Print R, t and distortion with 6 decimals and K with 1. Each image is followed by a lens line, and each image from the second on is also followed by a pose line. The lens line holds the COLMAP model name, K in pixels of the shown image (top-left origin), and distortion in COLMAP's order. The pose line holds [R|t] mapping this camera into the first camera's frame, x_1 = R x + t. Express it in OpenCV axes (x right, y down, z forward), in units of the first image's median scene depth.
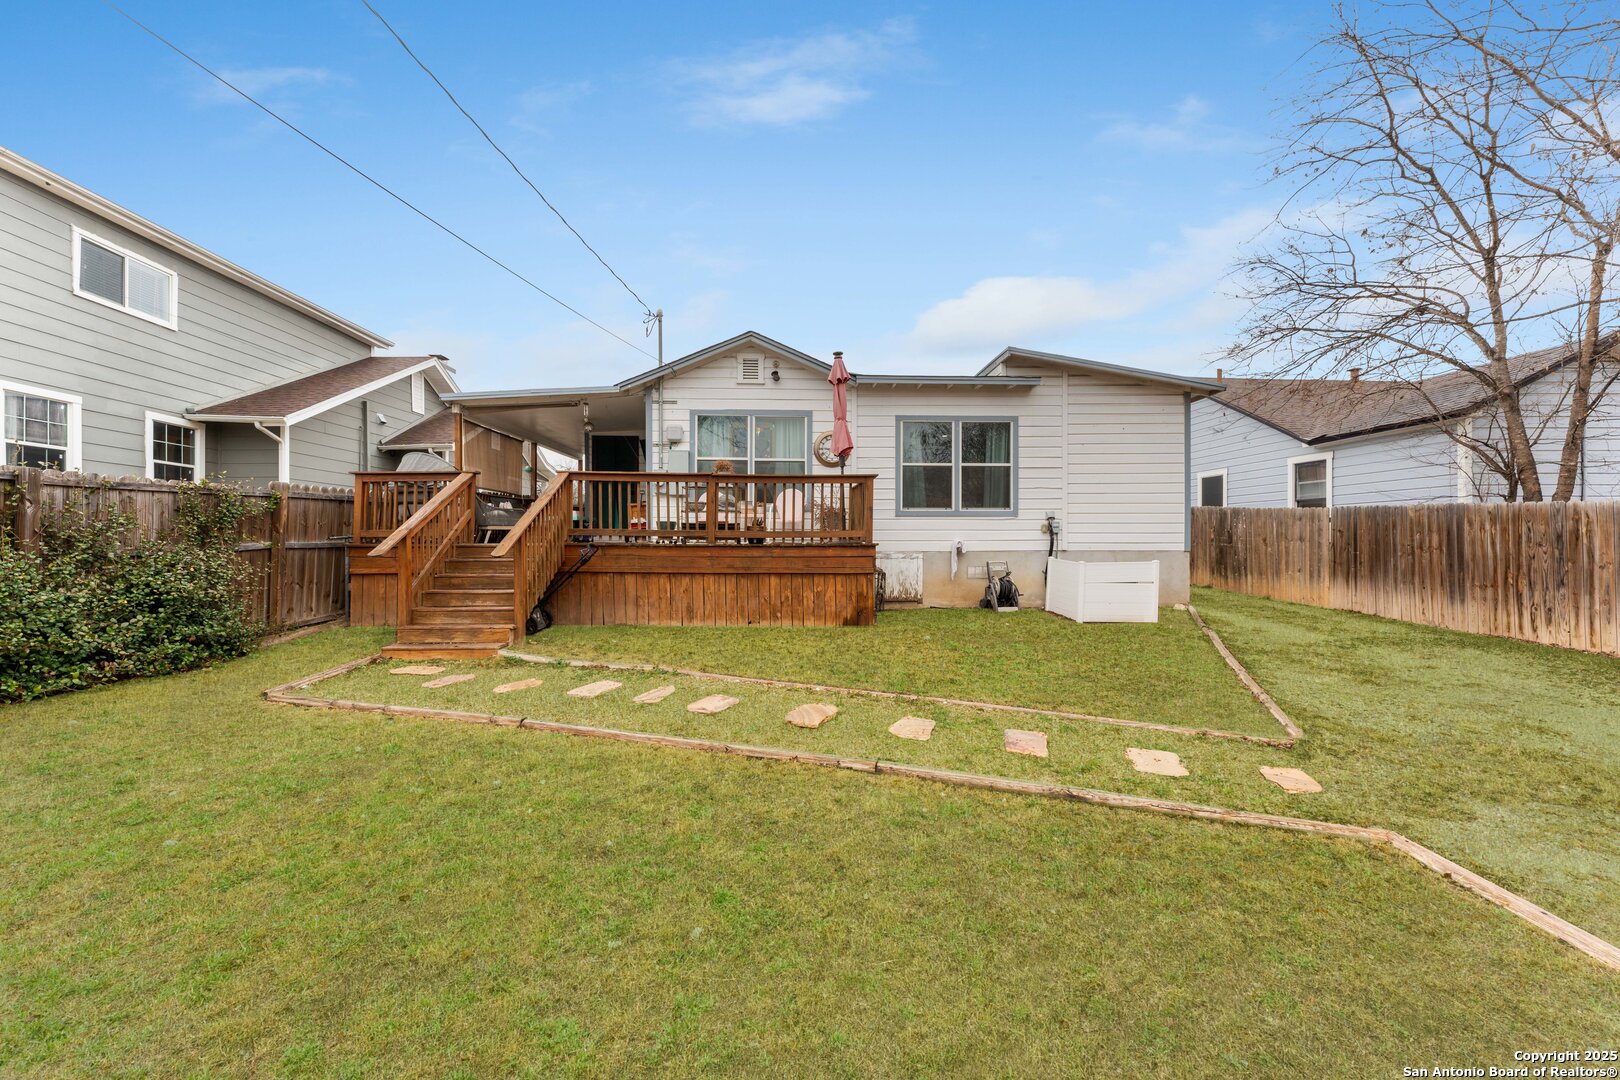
lens RADIAL K [[654.7, 0, 810.6], [0, 654.7, 539.6], [0, 0, 1]] dist [-0.002010, -0.000294]
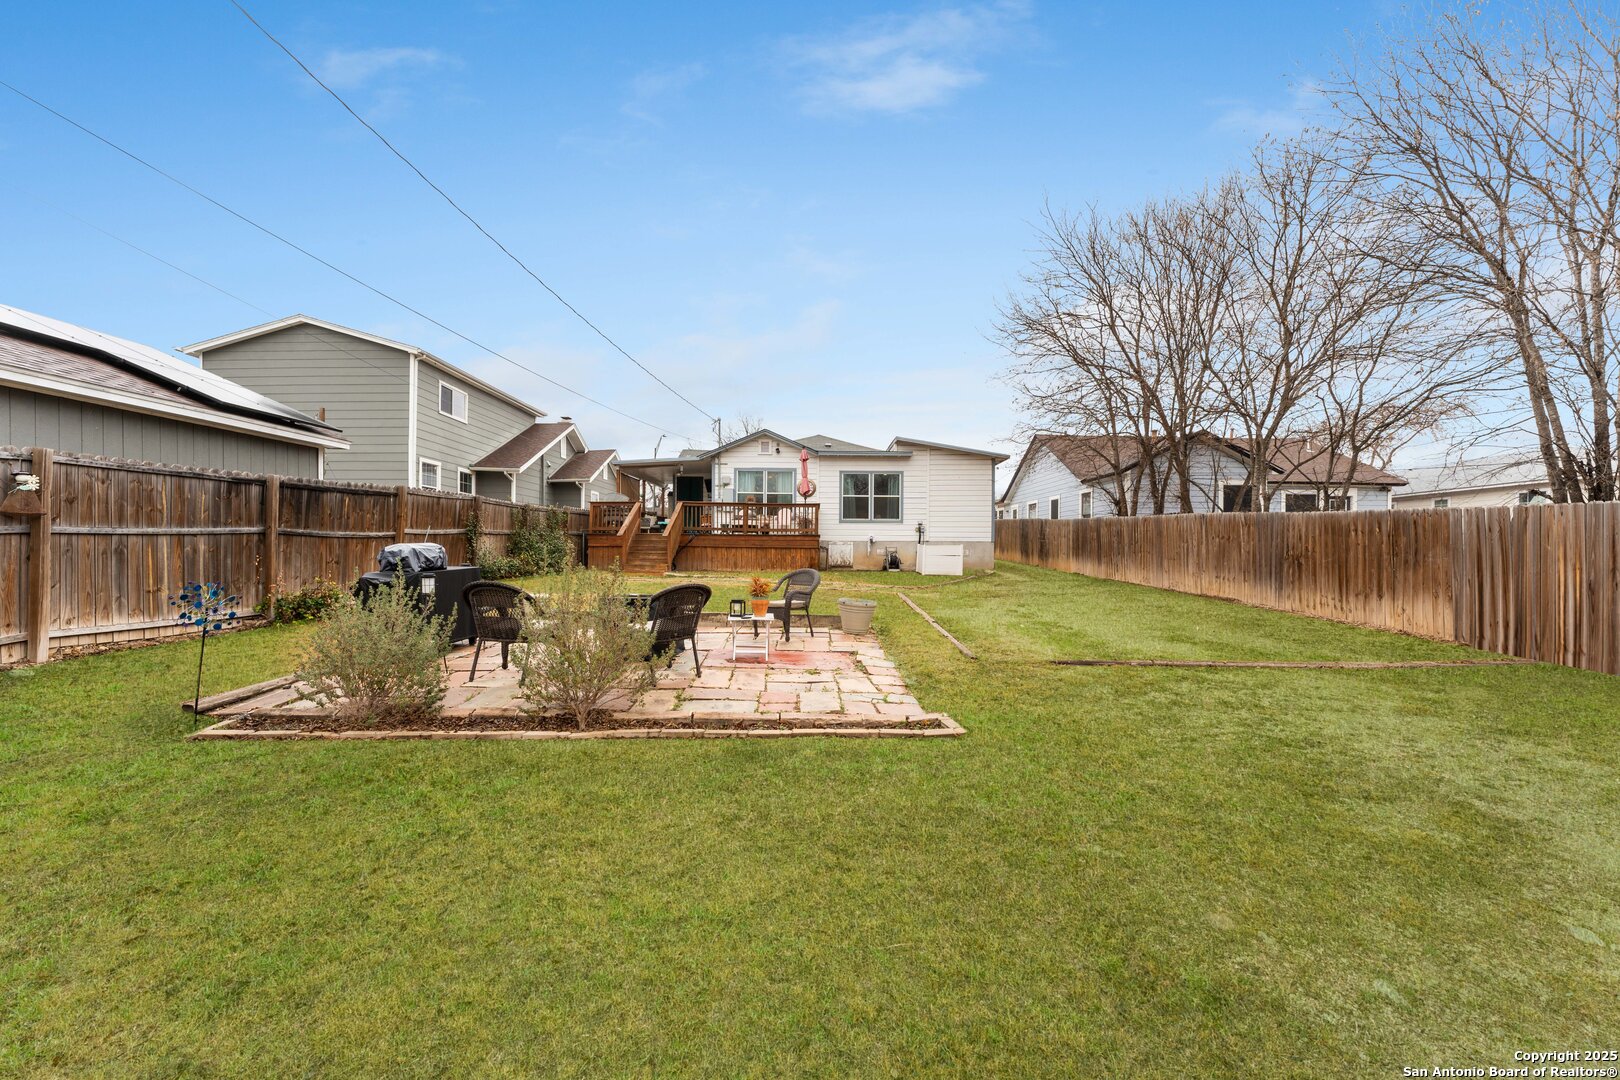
lens RADIAL K [[654.7, 0, 809.7], [0, 654.7, 544.7], [0, 0, 1]] dist [-0.002010, -0.000294]
pose [[0.999017, 0.007064, -0.043759, 0.128500], [-0.007361, 0.999951, -0.006620, 0.042989], [0.043710, 0.006935, 0.999020, -0.946379]]
